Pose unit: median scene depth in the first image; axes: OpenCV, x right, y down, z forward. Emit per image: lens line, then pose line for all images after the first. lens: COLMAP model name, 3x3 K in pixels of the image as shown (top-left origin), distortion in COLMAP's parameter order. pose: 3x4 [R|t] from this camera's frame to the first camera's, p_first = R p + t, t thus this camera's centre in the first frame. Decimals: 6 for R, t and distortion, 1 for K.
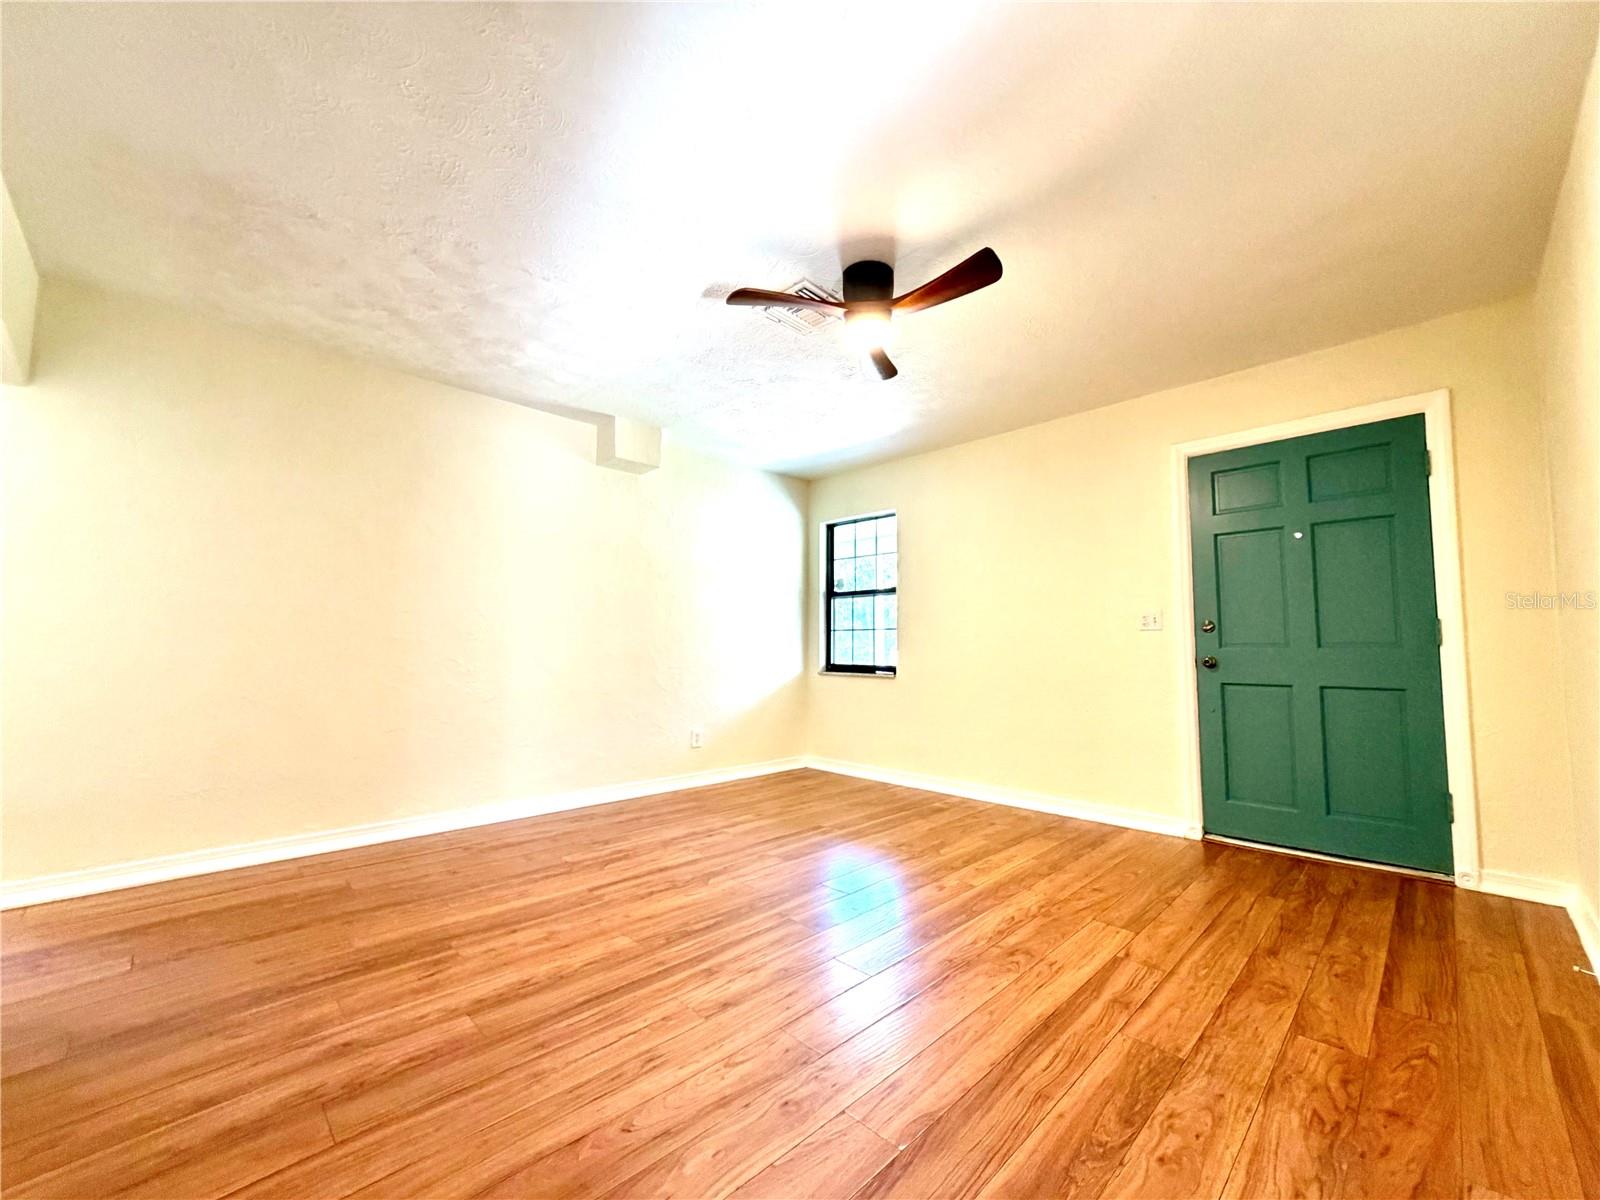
lens RADIAL K [[638.8, 0, 800.0], [0, 638.8, 600.0], [0, 0, 1]] dist [-0.001851, -0.000118]
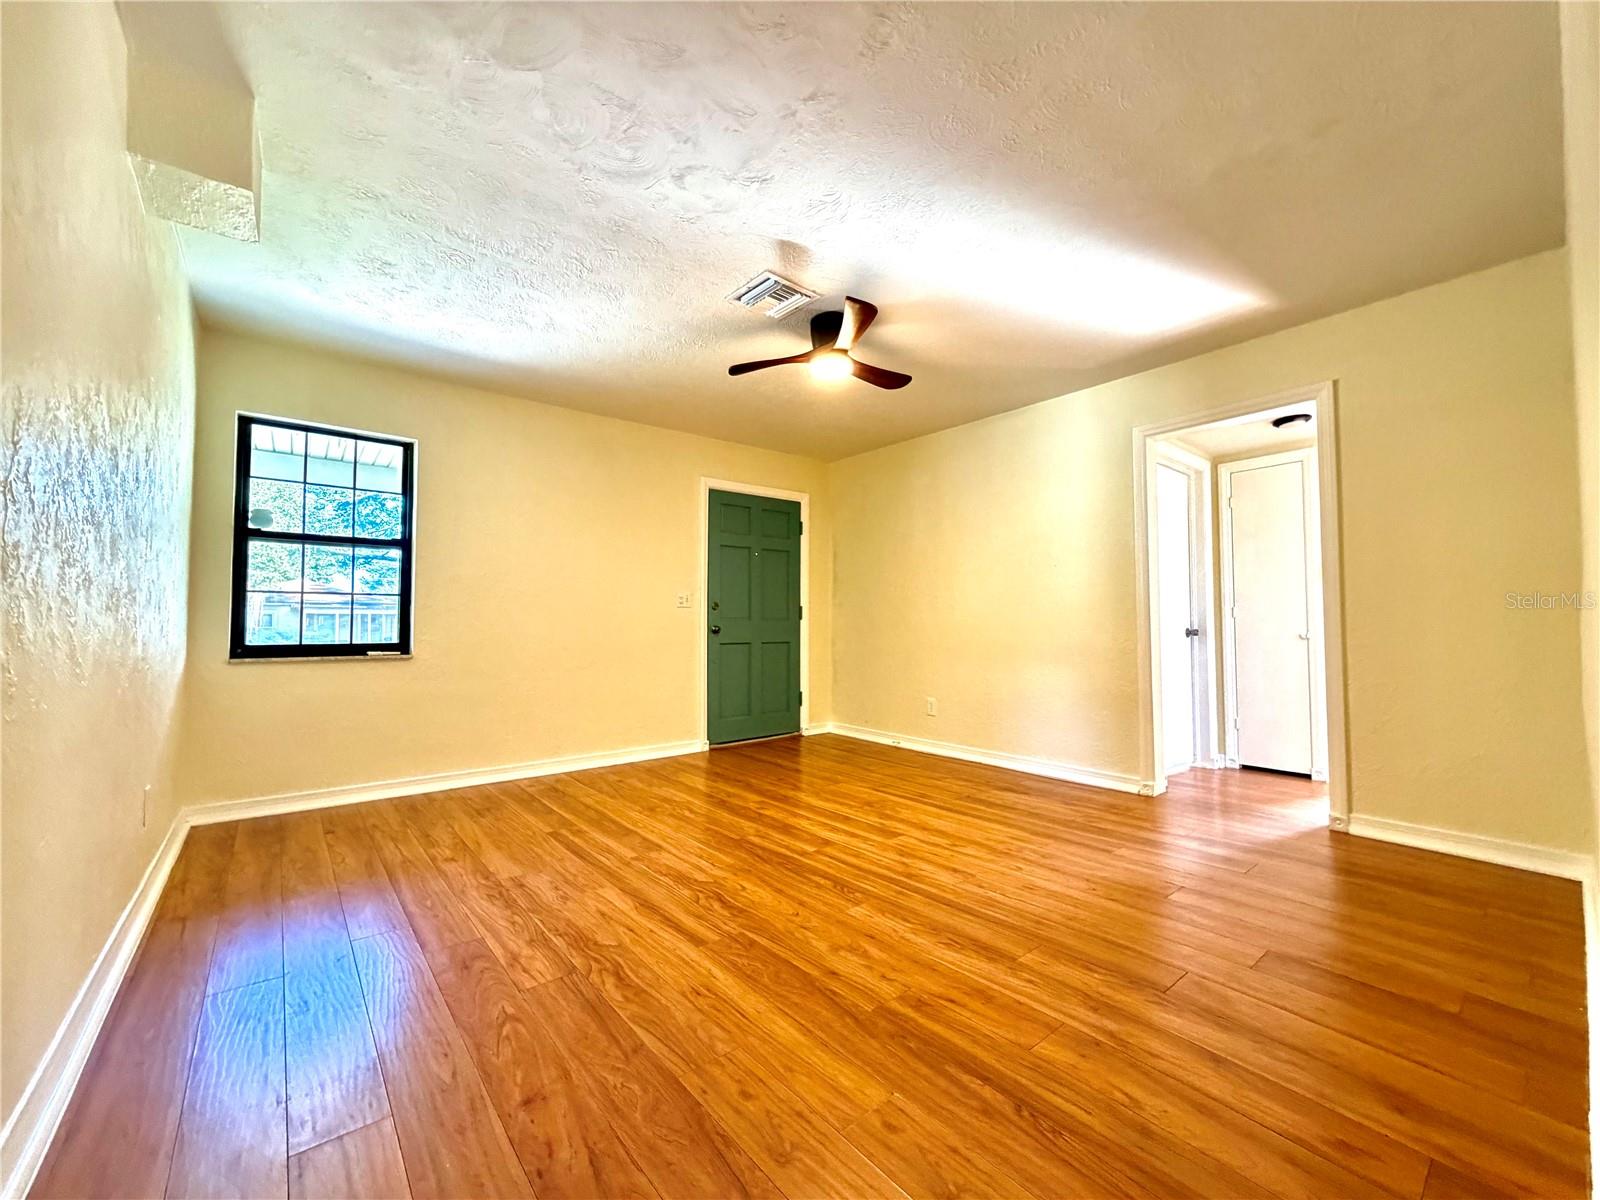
lens RADIAL K [[649.7, 0, 800.0], [0, 649.7, 600.0], [0, 0, 1]] dist [0.001099, 0.000215]
pose [[0.088371, 0.036068, 0.995434, -1.087286], [-0.072179, 0.996949, -0.029715, 0.075947], [-0.993469, -0.069224, 0.090705, 0.858321]]
